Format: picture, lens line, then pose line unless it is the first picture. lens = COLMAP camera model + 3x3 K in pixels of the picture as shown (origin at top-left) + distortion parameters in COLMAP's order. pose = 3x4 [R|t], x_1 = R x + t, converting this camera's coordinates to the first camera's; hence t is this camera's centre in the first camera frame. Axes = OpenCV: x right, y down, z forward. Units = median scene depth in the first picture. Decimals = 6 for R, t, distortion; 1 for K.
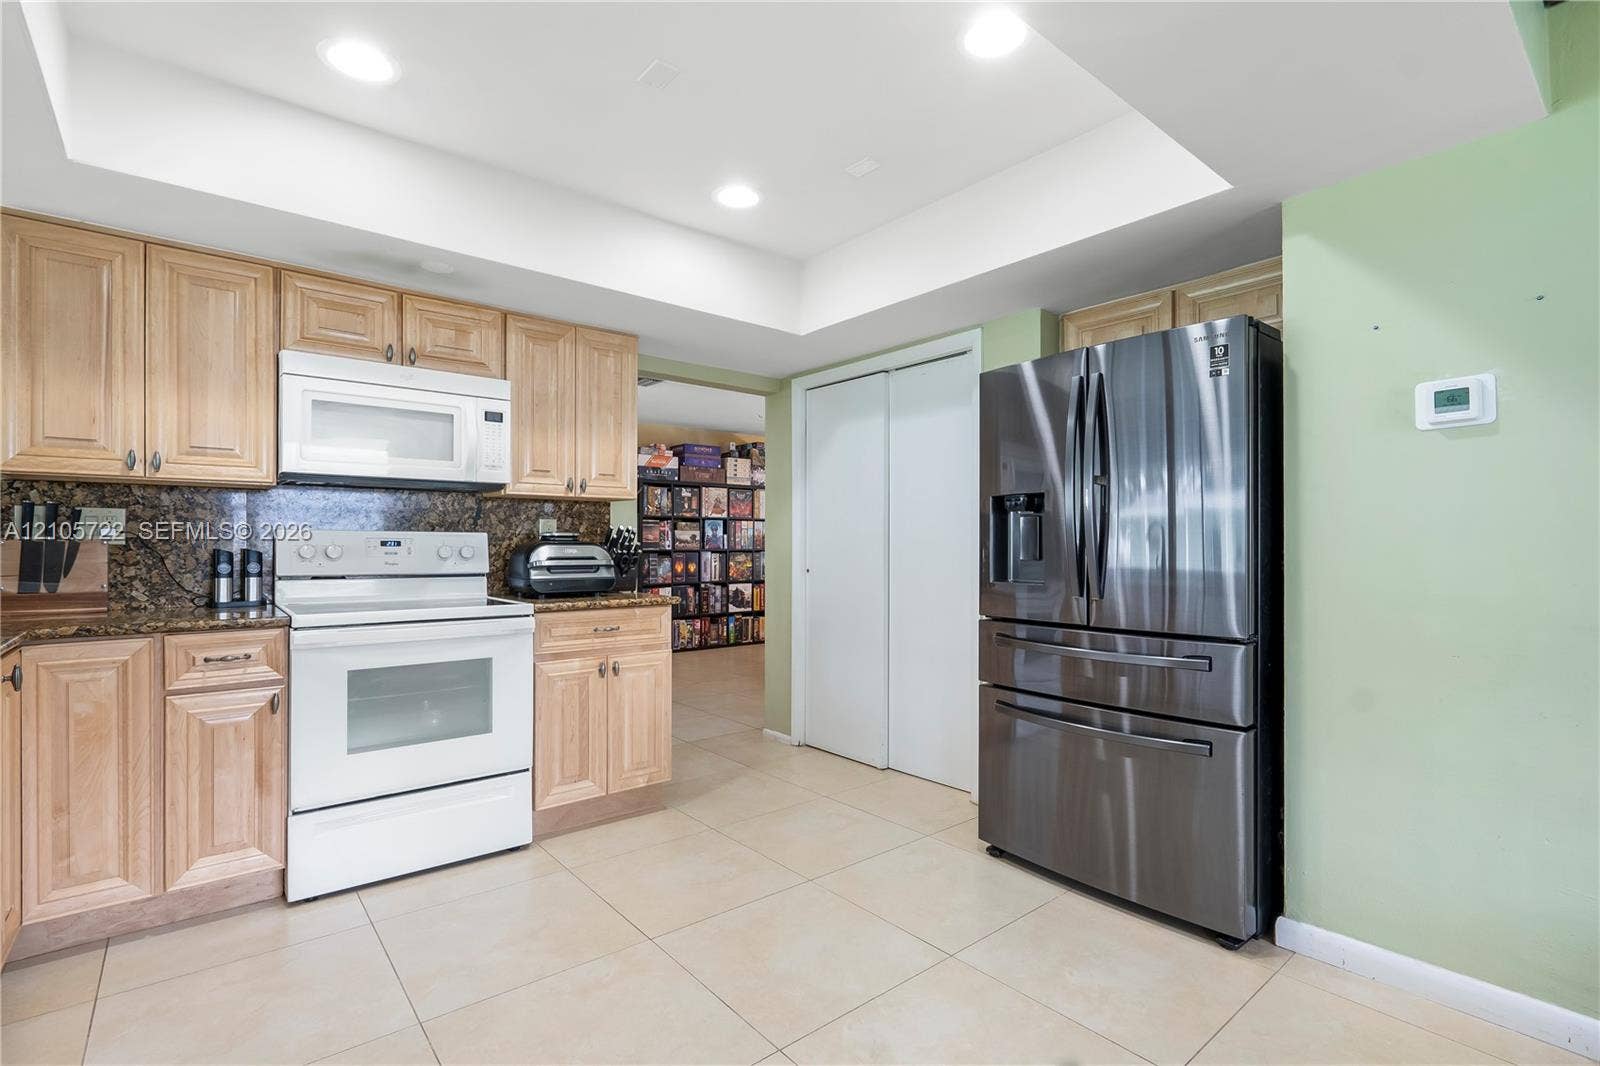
lens RADIAL K [[734.8, 0, 790.0], [0, 734.8, 540.7], [0, 0, 1]] dist [-0.003496, -0.000731]
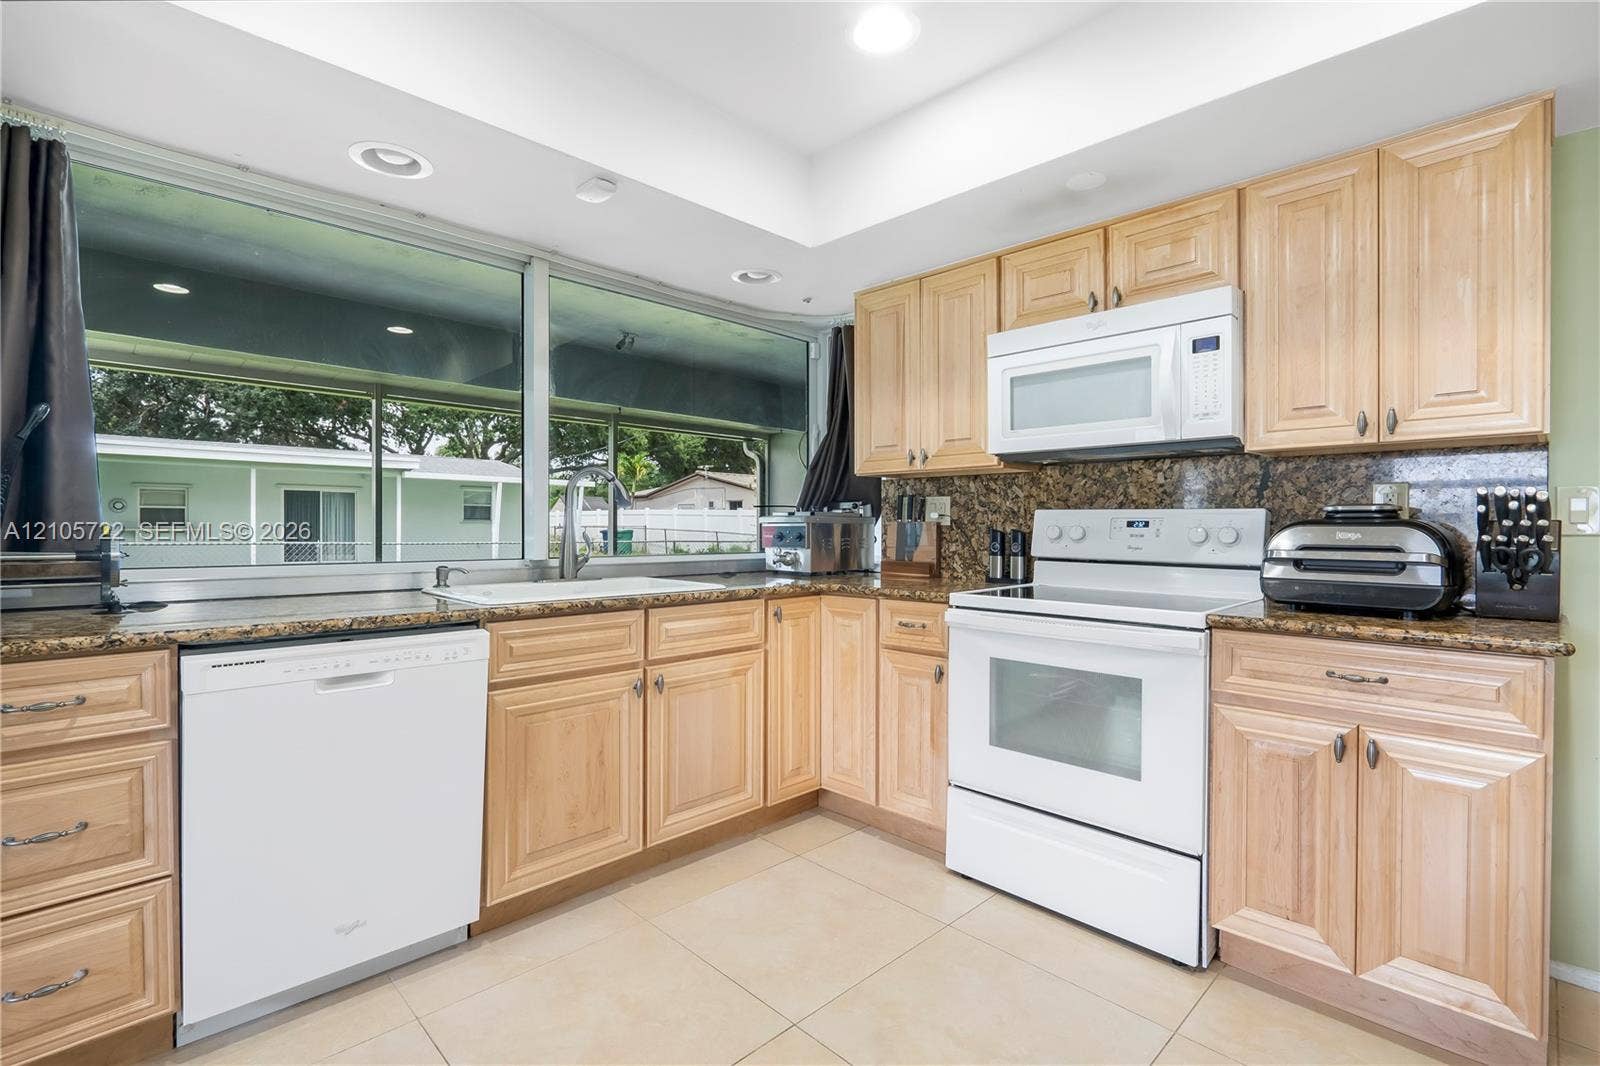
lens RADIAL K [[734.8, 0, 806.5], [0, 734.8, 534.1], [0, 0, 1]] dist [-0.003496, -0.000731]
pose [[0.104125, 0.009756, -0.994516, 0.275814], [0.002869, 0.999945, 0.010110, 0.006178], [0.994560, -0.003906, 0.104091, 0.571747]]
